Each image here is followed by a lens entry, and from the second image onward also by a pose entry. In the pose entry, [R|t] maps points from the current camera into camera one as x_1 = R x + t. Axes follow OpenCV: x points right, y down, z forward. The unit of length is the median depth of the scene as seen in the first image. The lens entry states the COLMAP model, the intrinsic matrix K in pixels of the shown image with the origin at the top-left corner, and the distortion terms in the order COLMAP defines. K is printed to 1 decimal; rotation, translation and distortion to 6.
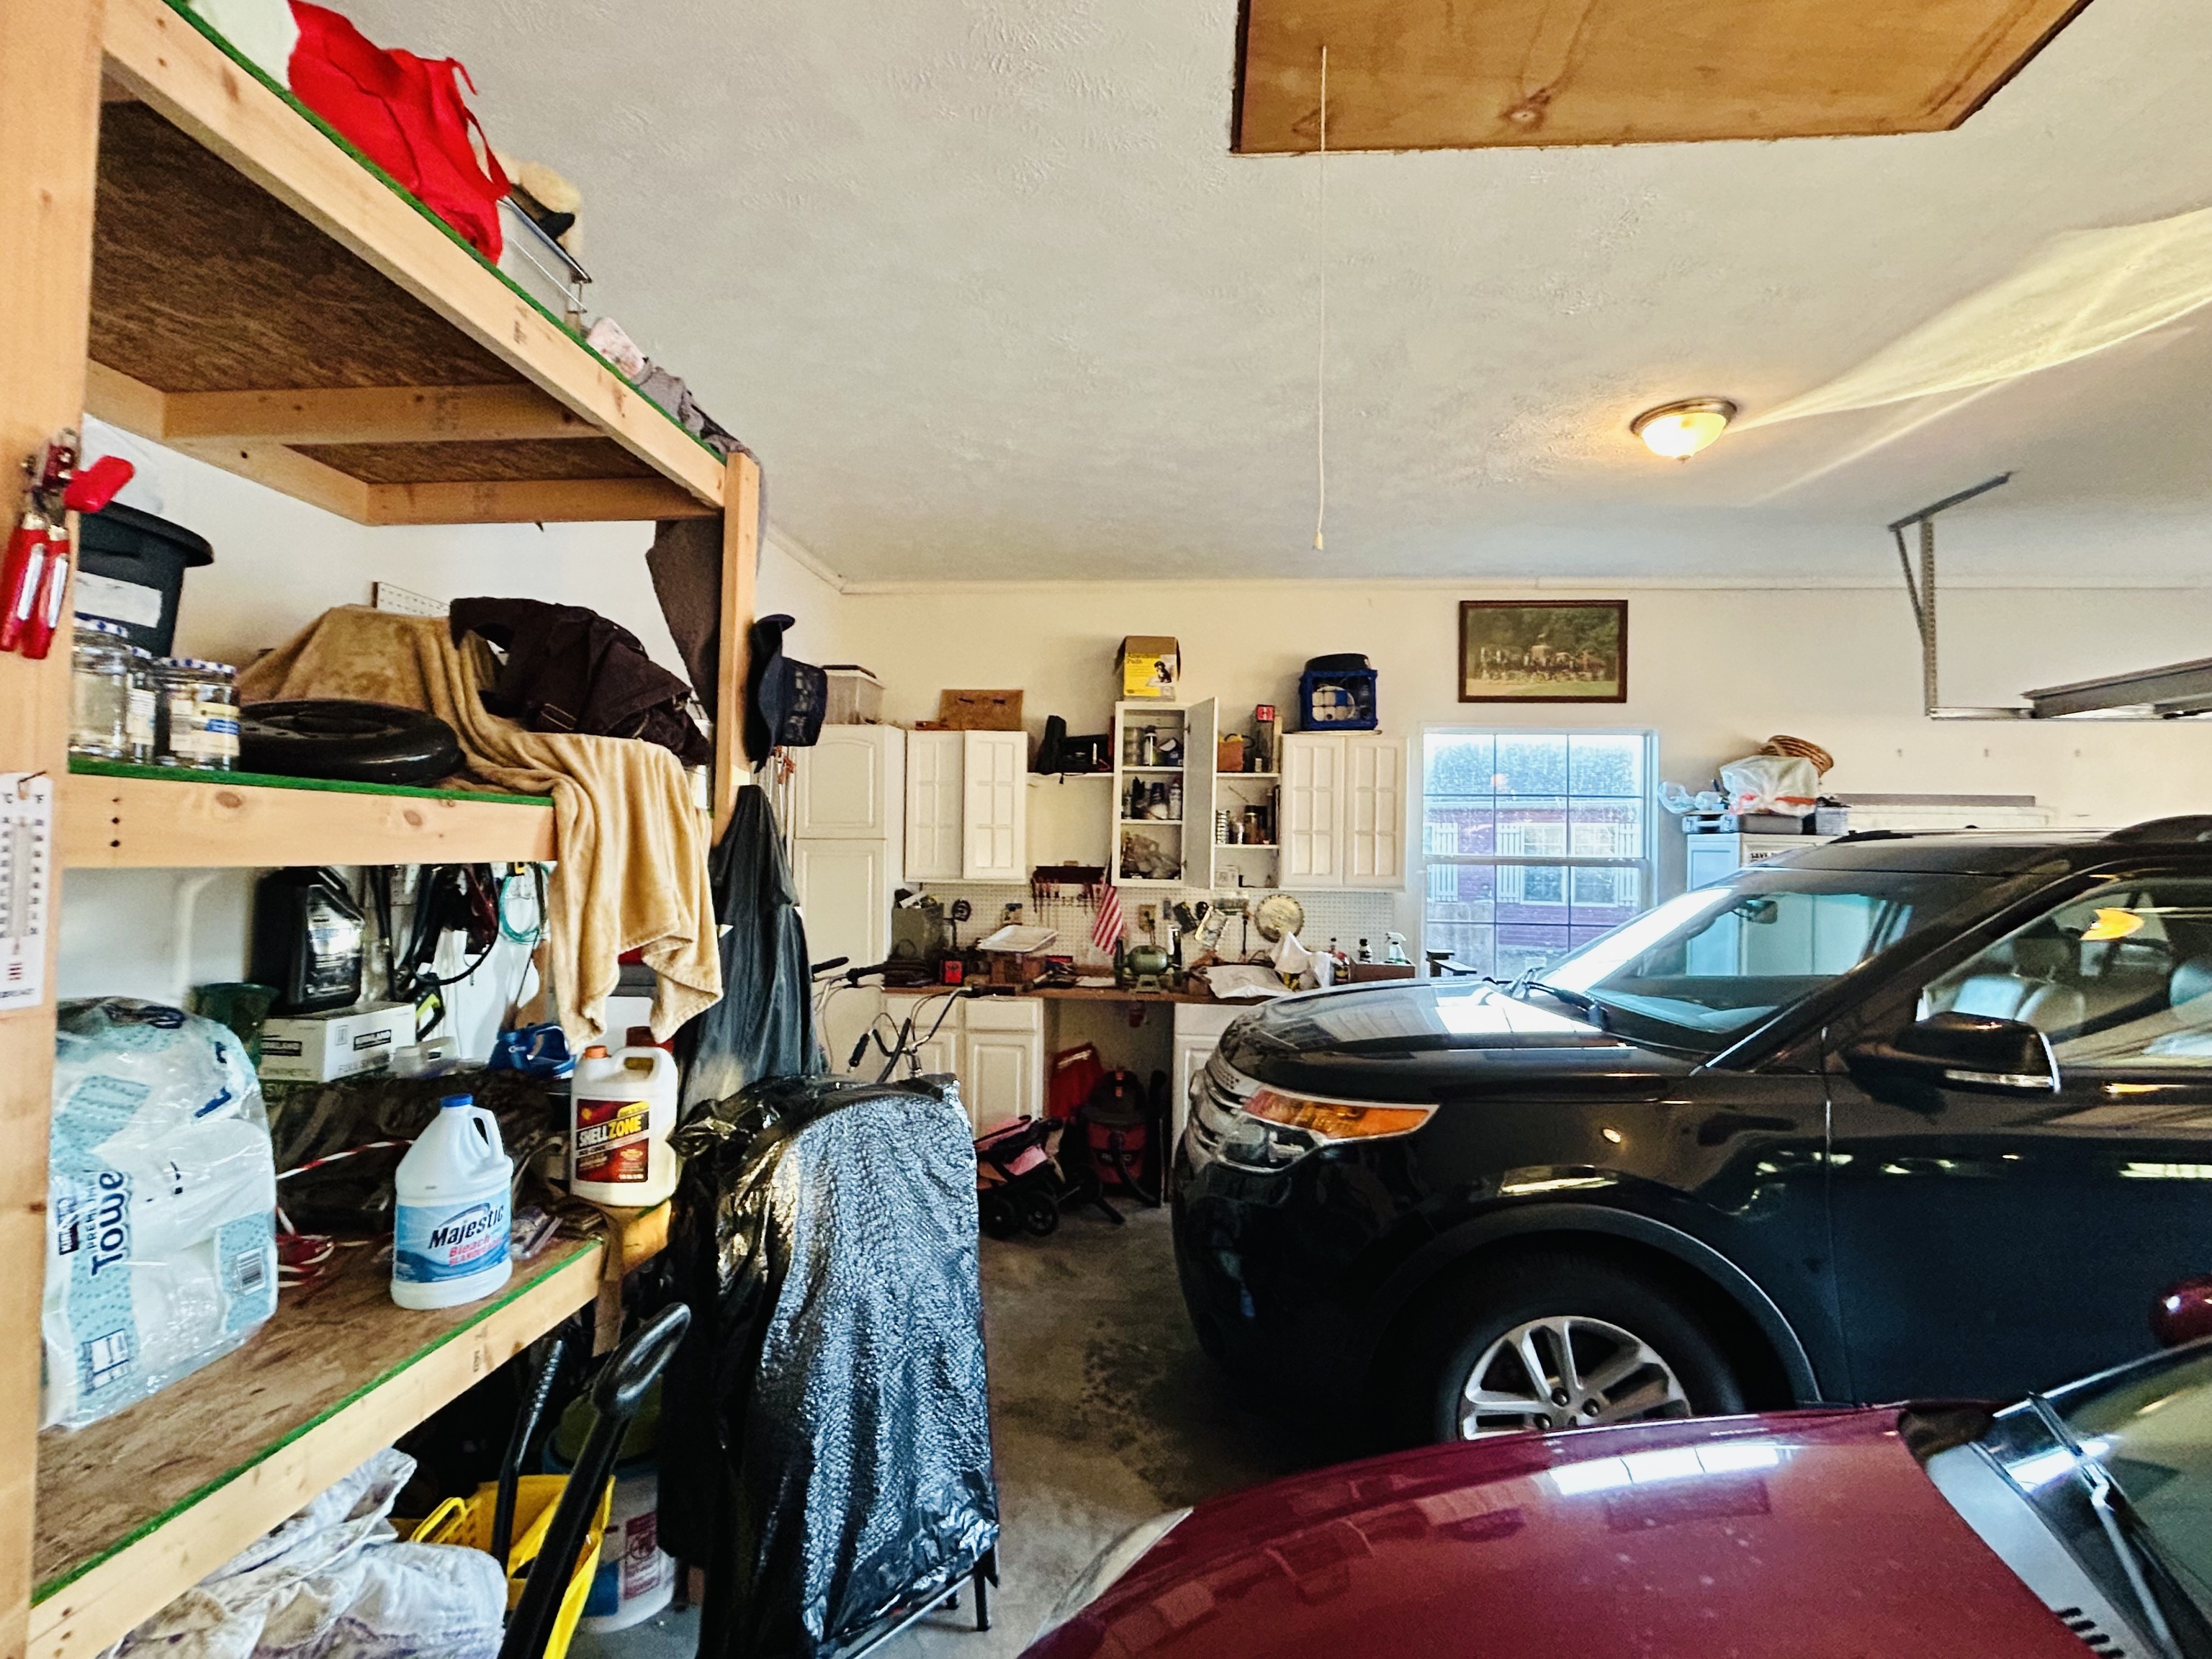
lens RADIAL K [[1028.6, 0, 1106.0], [0, 1028.6, 829.5], [0, 0, 1]] dist [-0.009988, 0.008785]
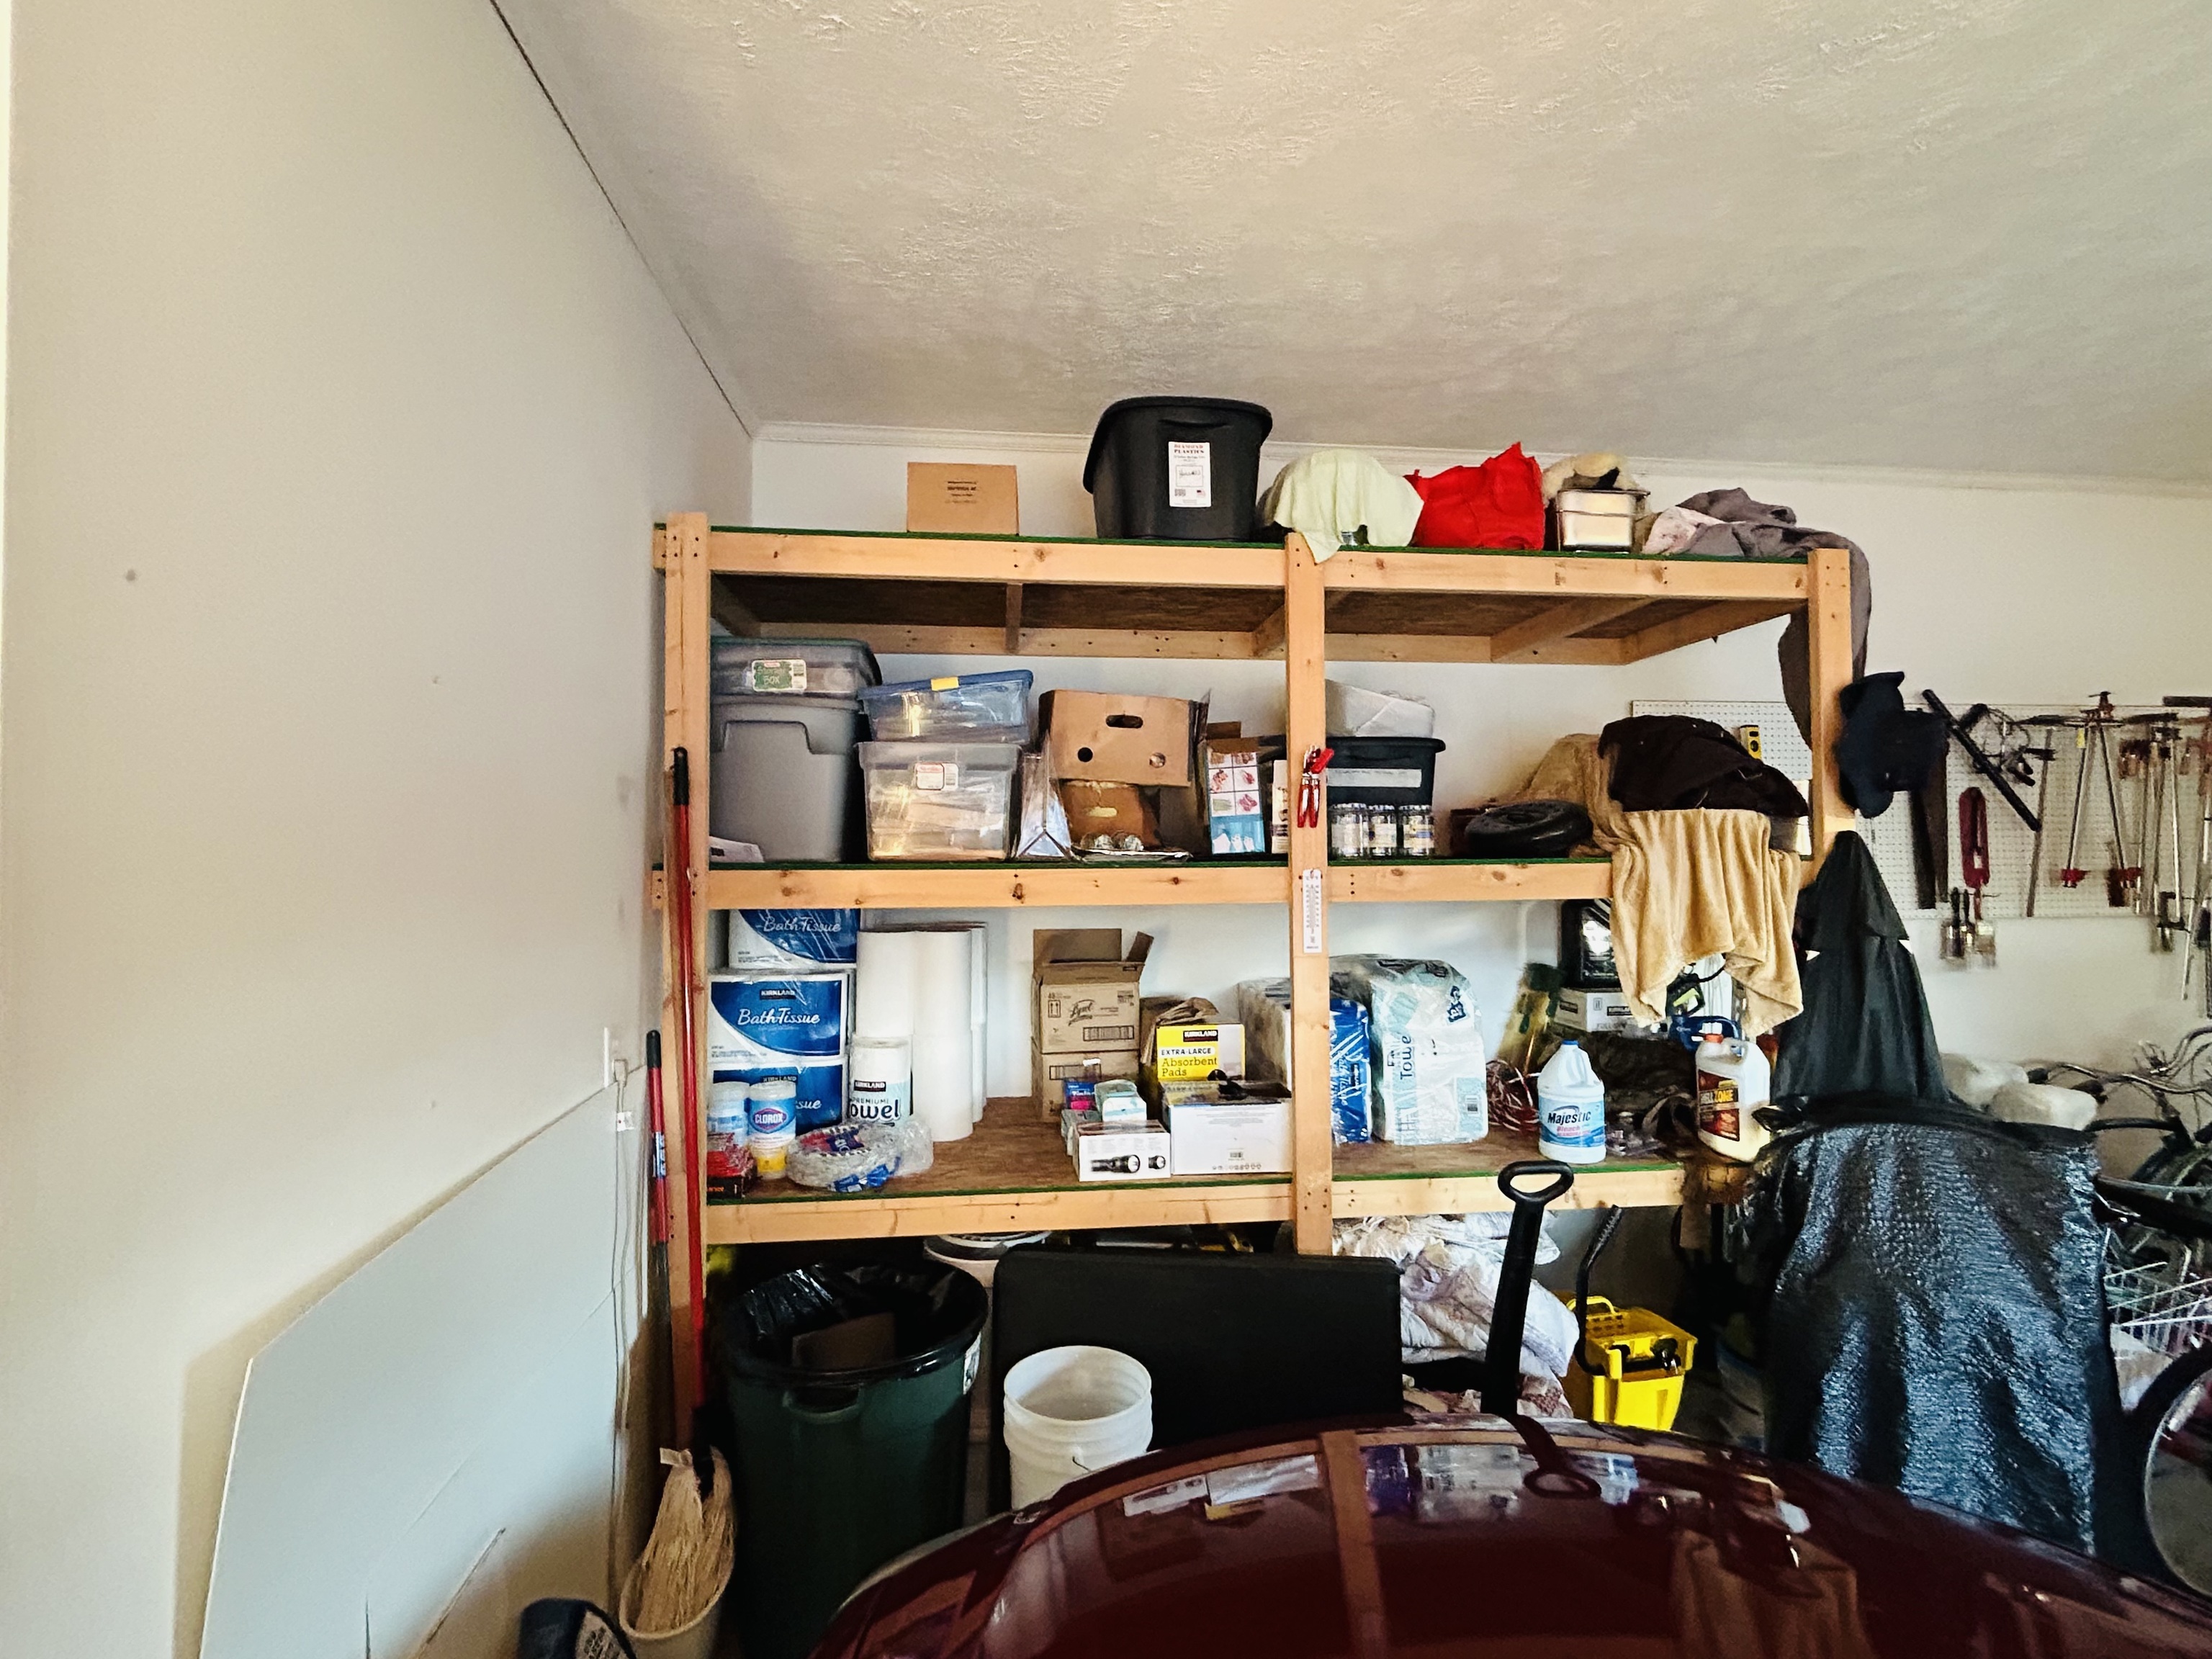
lens RADIAL K [[1028.6, 0, 1106.0], [0, 1028.6, 829.5], [0, 0, 1]] dist [-0.009988, 0.008785]
pose [[0.191225, -0.046005, -0.980468, 0.734911], [0.034367, 0.998602, -0.040153, -0.031897], [0.980945, -0.026017, 0.192538, -0.037957]]
